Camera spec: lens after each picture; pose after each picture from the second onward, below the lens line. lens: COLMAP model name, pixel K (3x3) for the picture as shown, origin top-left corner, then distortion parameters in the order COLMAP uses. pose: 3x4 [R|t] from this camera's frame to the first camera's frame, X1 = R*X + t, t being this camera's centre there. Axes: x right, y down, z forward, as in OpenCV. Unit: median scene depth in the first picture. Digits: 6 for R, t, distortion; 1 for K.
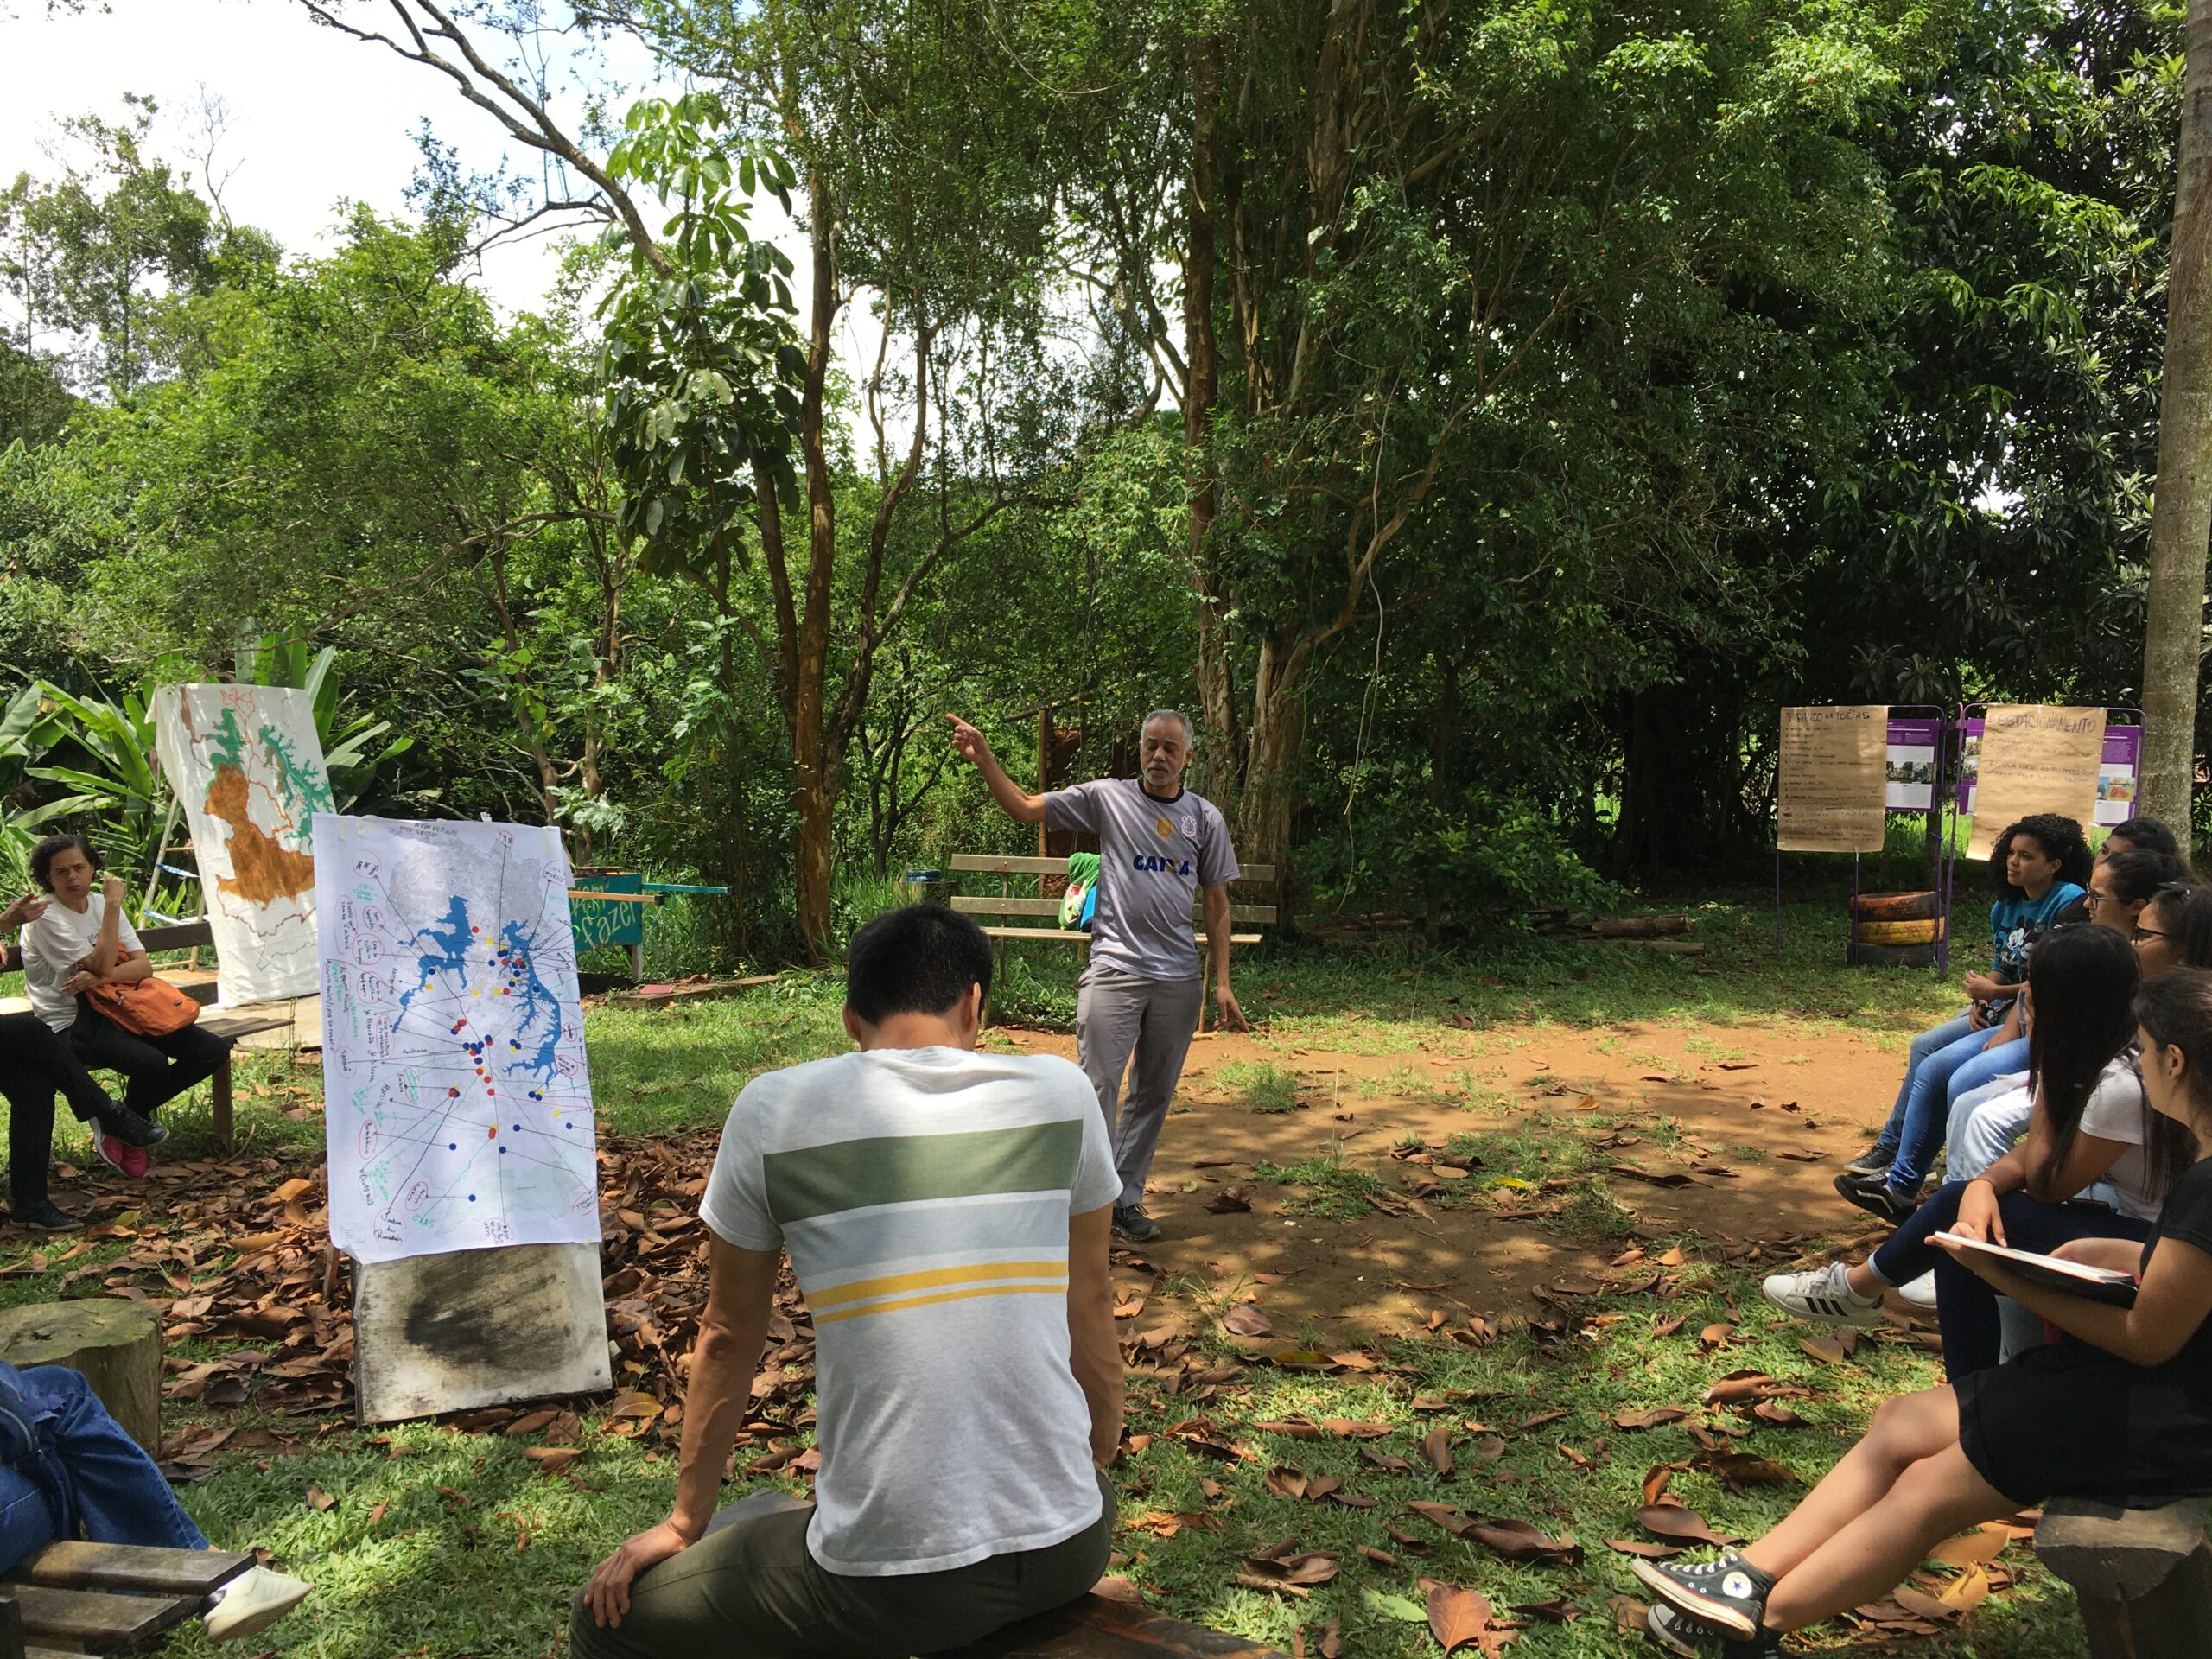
lens RADIAL K [[1900.1, 0, 1124.9], [0, 1900.1, 819.8], [0, 0, 1]] dist [0.072767, -0.079086]
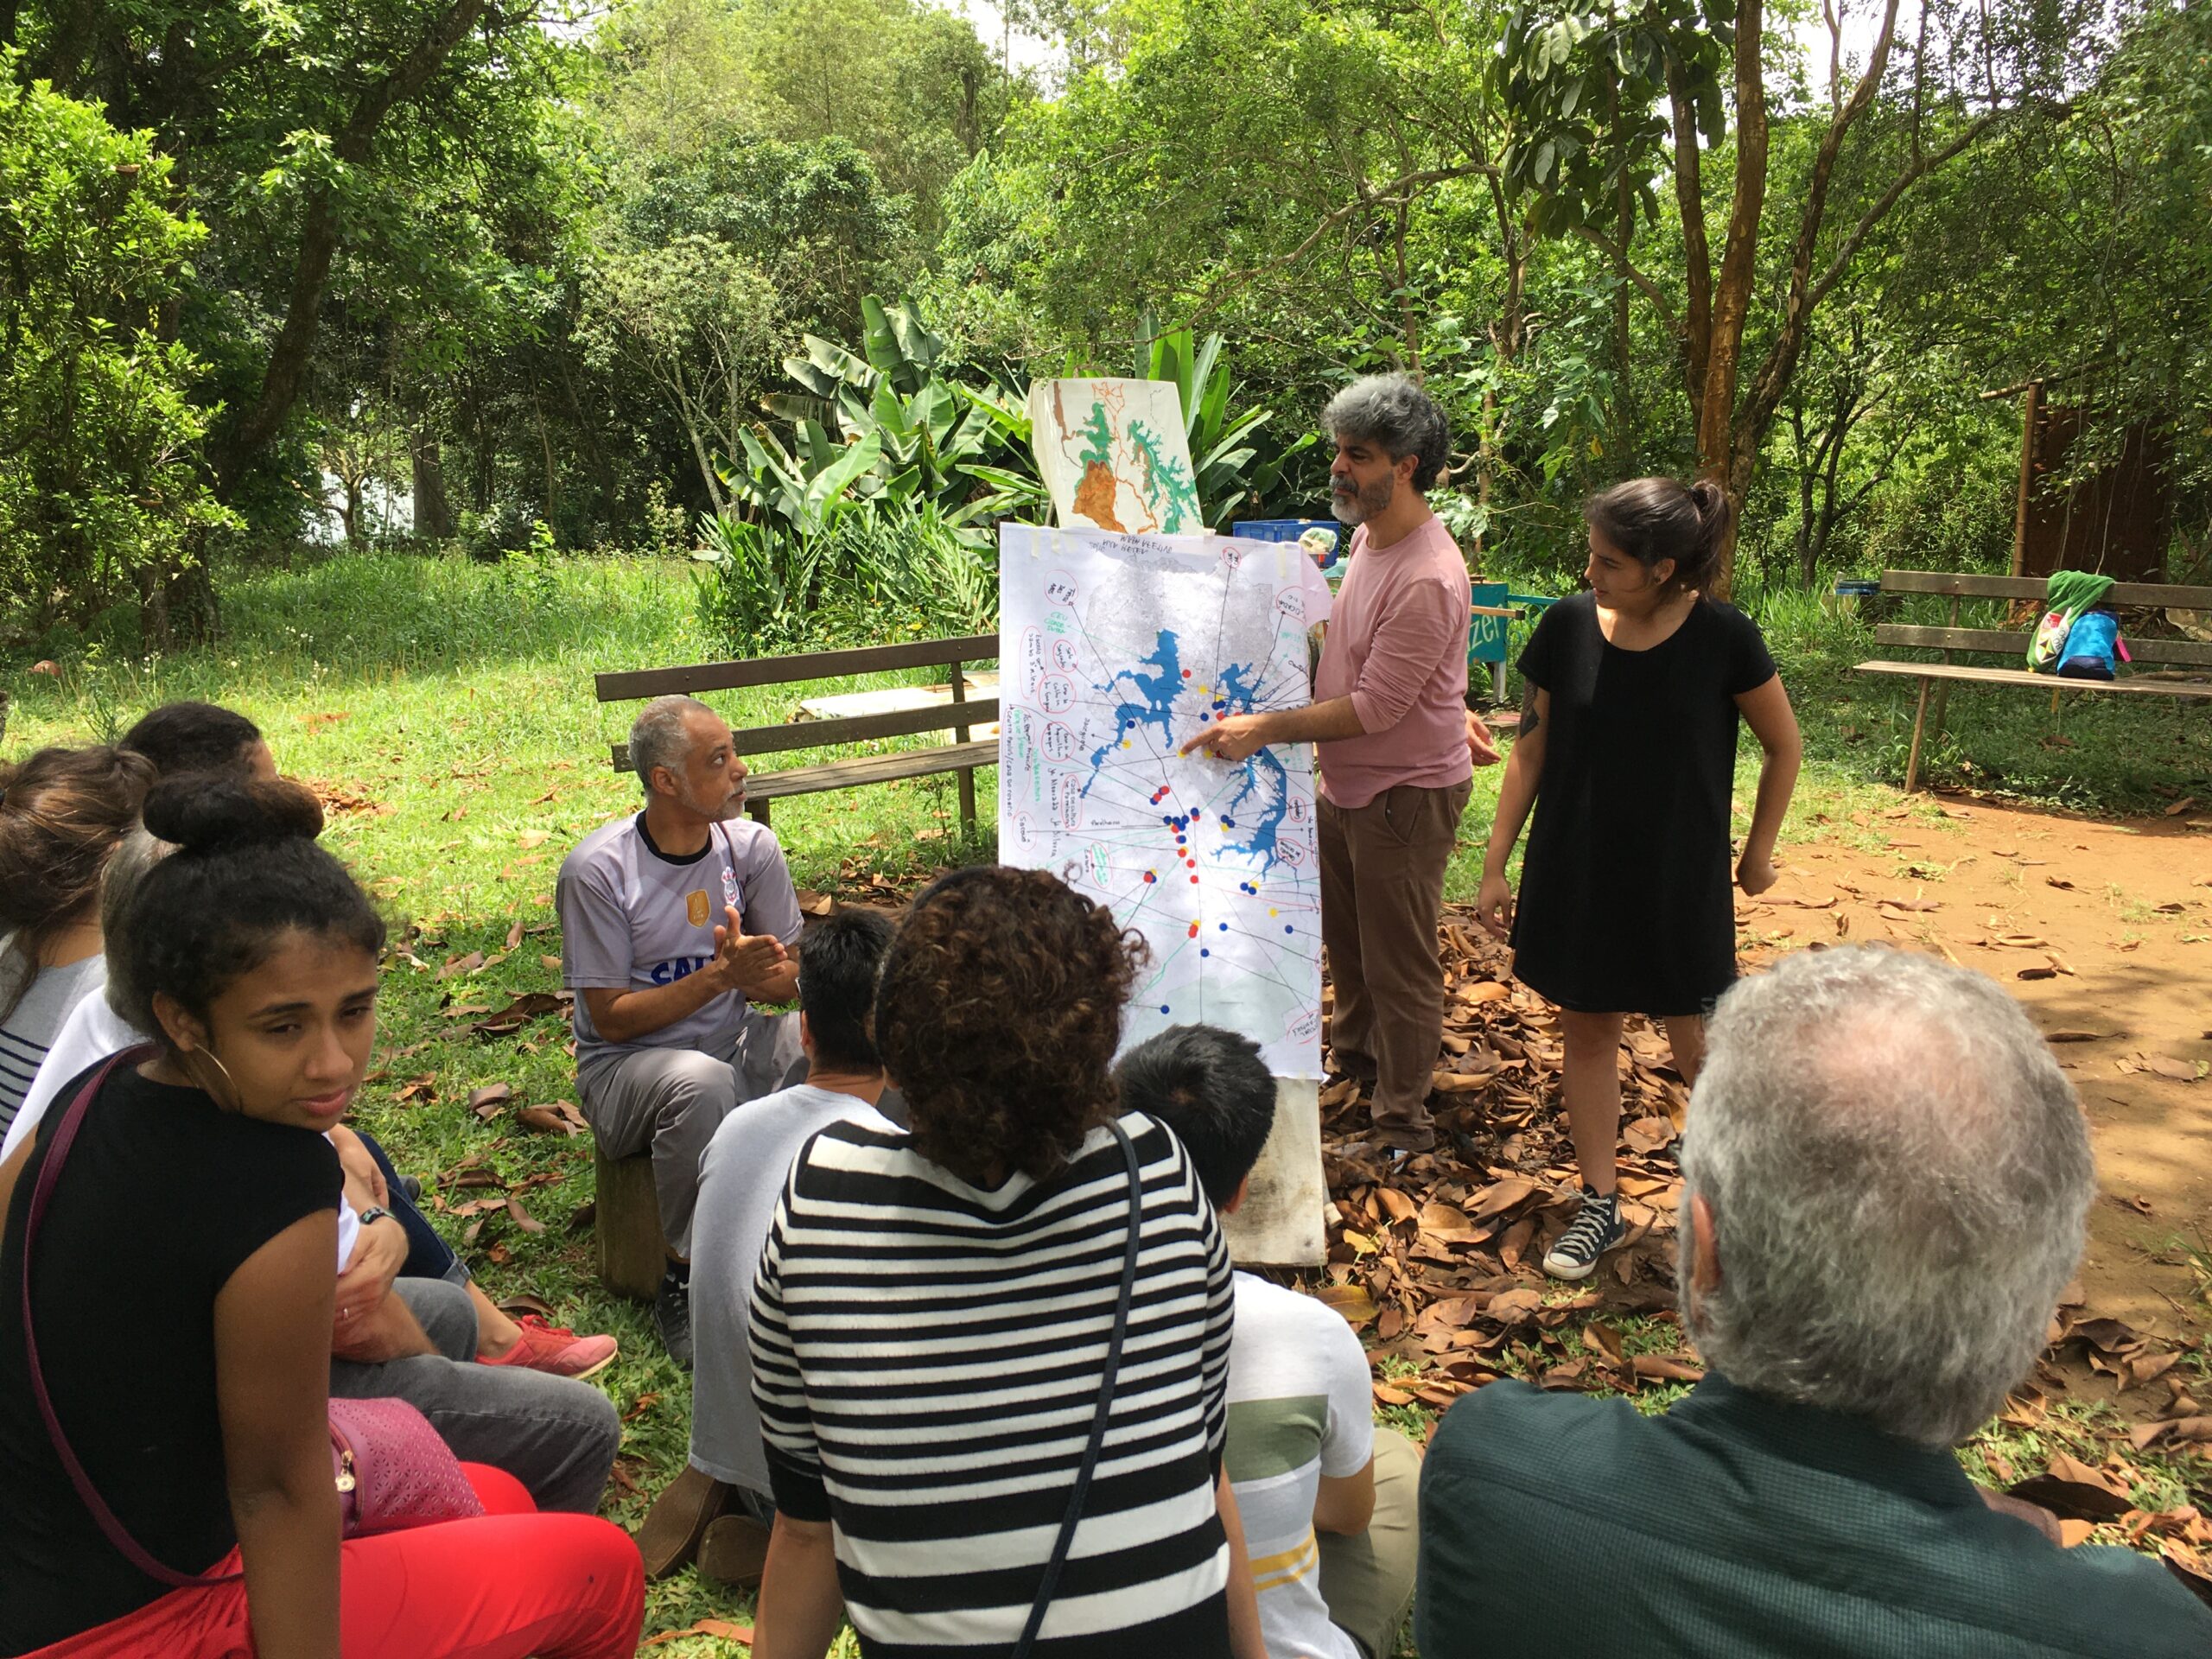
lens RADIAL K [[1900.1, 0, 1106.1], [0, 1900.1, 804.5], [0, 0, 1]] dist [0.072767, -0.079086]
pose [[0.884084, 0.079532, -0.460510, -0.000568], [-0.009652, 0.988309, 0.152156, -0.004054], [0.467228, -0.130074, 0.874517, 0.135011]]
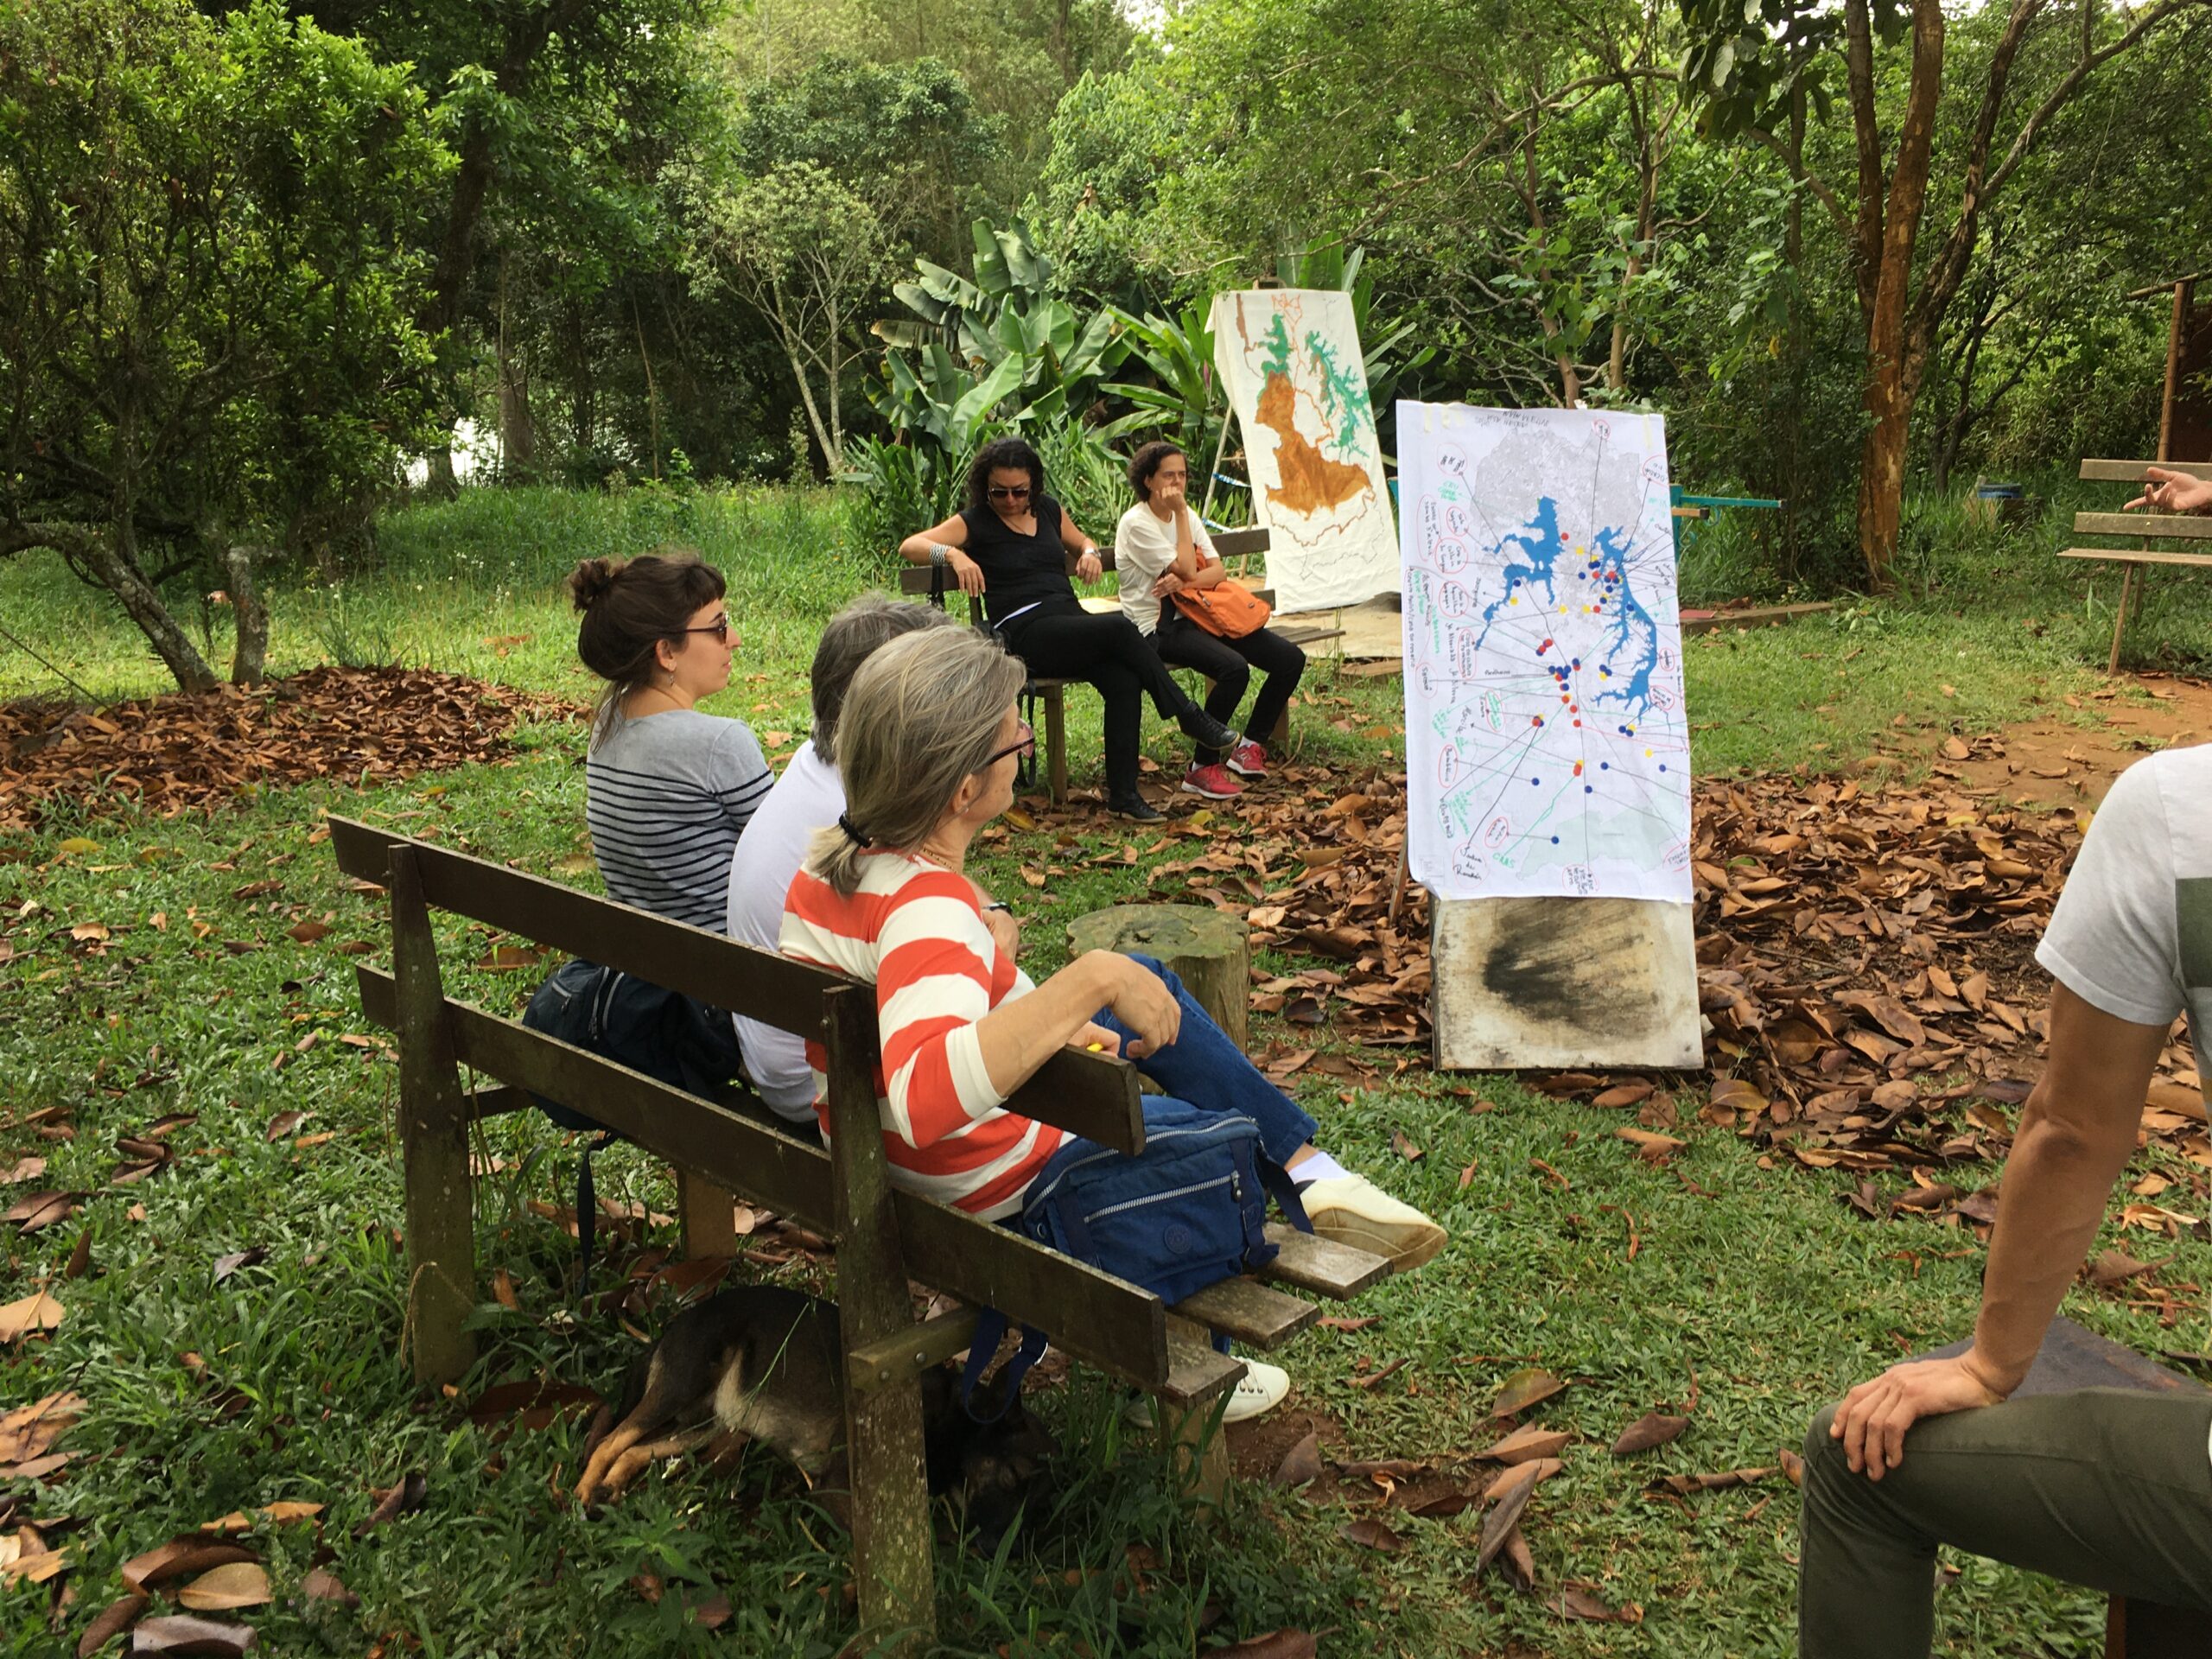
lens RADIAL K [[1900.1, 0, 1092.5], [0, 1900.1, 838.5], [0, 0, 1]] dist [0.072767, -0.079086]
pose [[0.868386, 0.095886, -0.486530, -0.042788], [0.005831, 0.979085, 0.203367, 0.006642], [0.495854, -0.179438, 0.849665, 0.062677]]
